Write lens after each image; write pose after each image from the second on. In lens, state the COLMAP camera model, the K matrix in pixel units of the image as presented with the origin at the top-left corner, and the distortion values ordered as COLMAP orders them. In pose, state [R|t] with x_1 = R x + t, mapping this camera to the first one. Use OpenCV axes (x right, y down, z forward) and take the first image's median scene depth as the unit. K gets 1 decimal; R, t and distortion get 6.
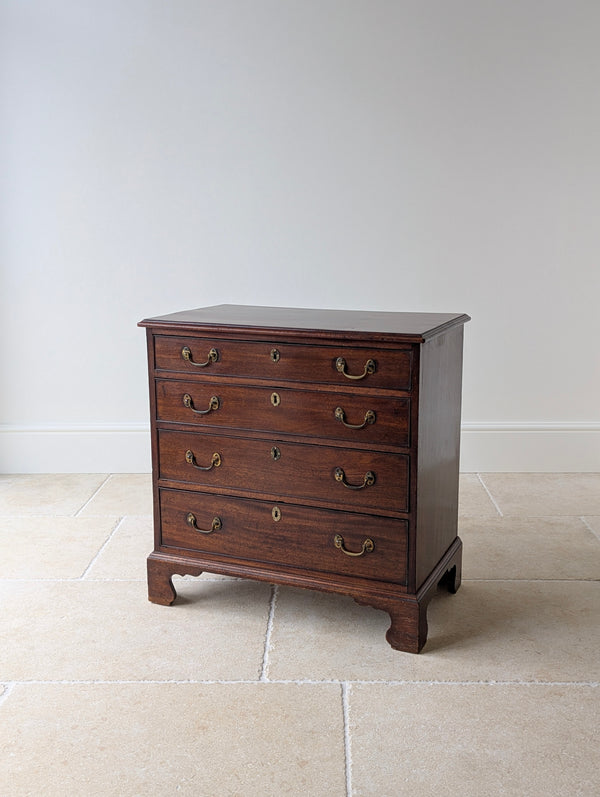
lens RADIAL K [[912.8, 0, 309.6], [0, 912.8, 406.3], [0, 0, 1]] dist [0.045679, 0.000000]
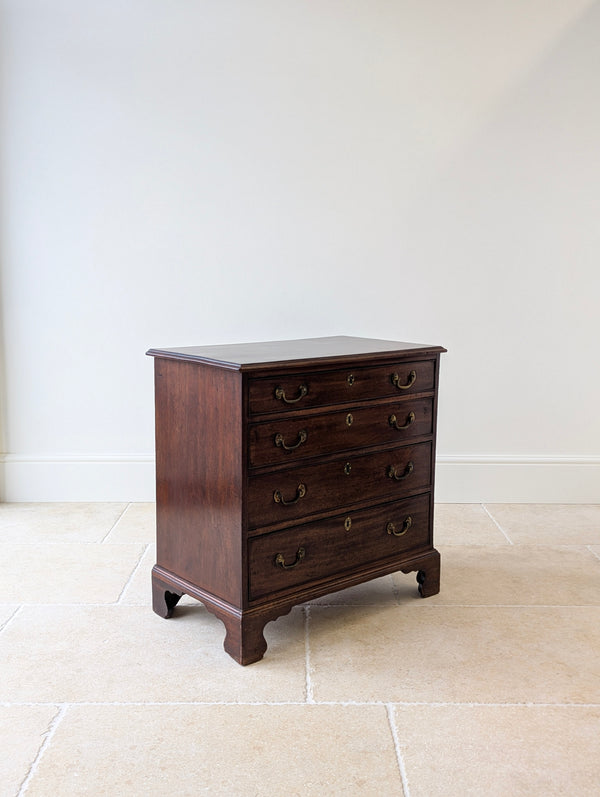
lens RADIAL K [[877.1, 0, 300.5], [0, 877.1, 400.0], [0, 0, 1]] dist [0.042527, 0.000000]
pose [[0.434181, -0.141336, 0.889669, -0.987409], [0.178193, 0.981575, 0.068974, -0.112824], [-0.883025, 0.128585, 0.451367, 0.552454]]
